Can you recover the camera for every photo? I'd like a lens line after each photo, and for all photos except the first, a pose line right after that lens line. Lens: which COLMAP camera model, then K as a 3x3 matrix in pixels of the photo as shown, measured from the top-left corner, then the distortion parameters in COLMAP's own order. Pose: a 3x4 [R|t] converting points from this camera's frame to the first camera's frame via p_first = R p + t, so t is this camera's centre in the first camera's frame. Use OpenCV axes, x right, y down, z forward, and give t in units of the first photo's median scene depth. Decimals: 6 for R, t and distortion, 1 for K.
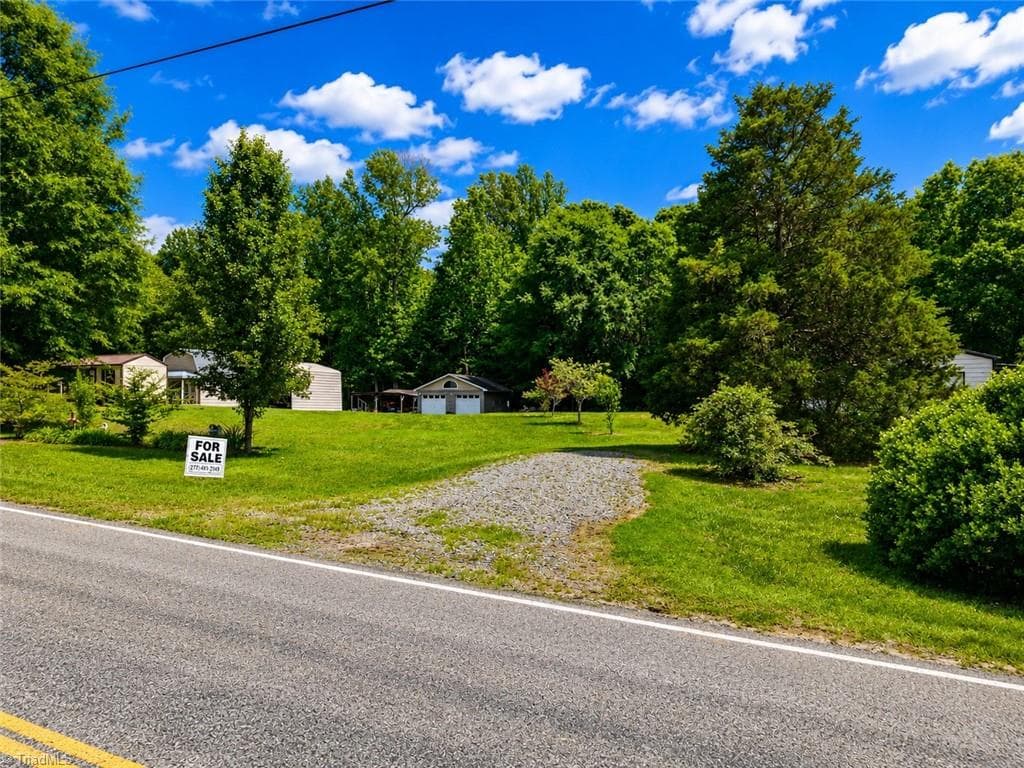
lens RADIAL K [[628.6, 0, 504.0], [0, 628.6, 366.0], [0, 0, 1]] dist [0.043407, 0.000588]
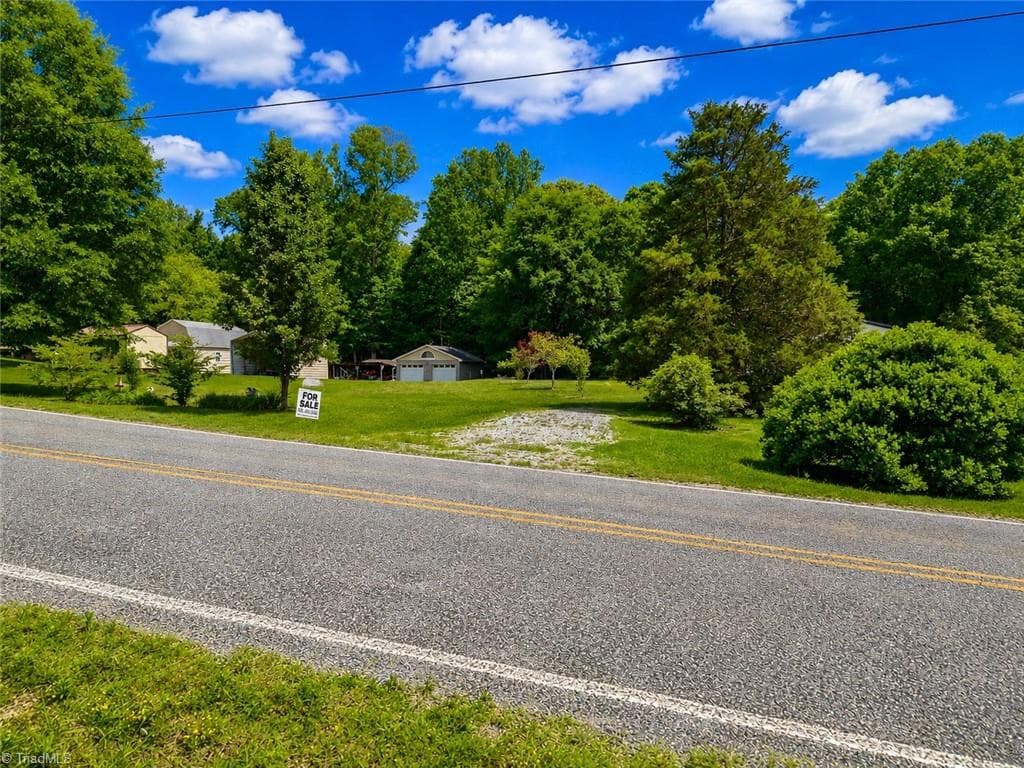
lens RADIAL K [[662.9, 0, 512.0], [0, 662.9, 384.0], [0, 0, 1]] dist [0.006483, 0.003297]
pose [[0.997524, -0.002645, 0.070282, -0.052084], [-0.002394, 0.997436, 0.071520, -0.003082], [-0.070291, -0.071511, 0.994960, -0.218056]]
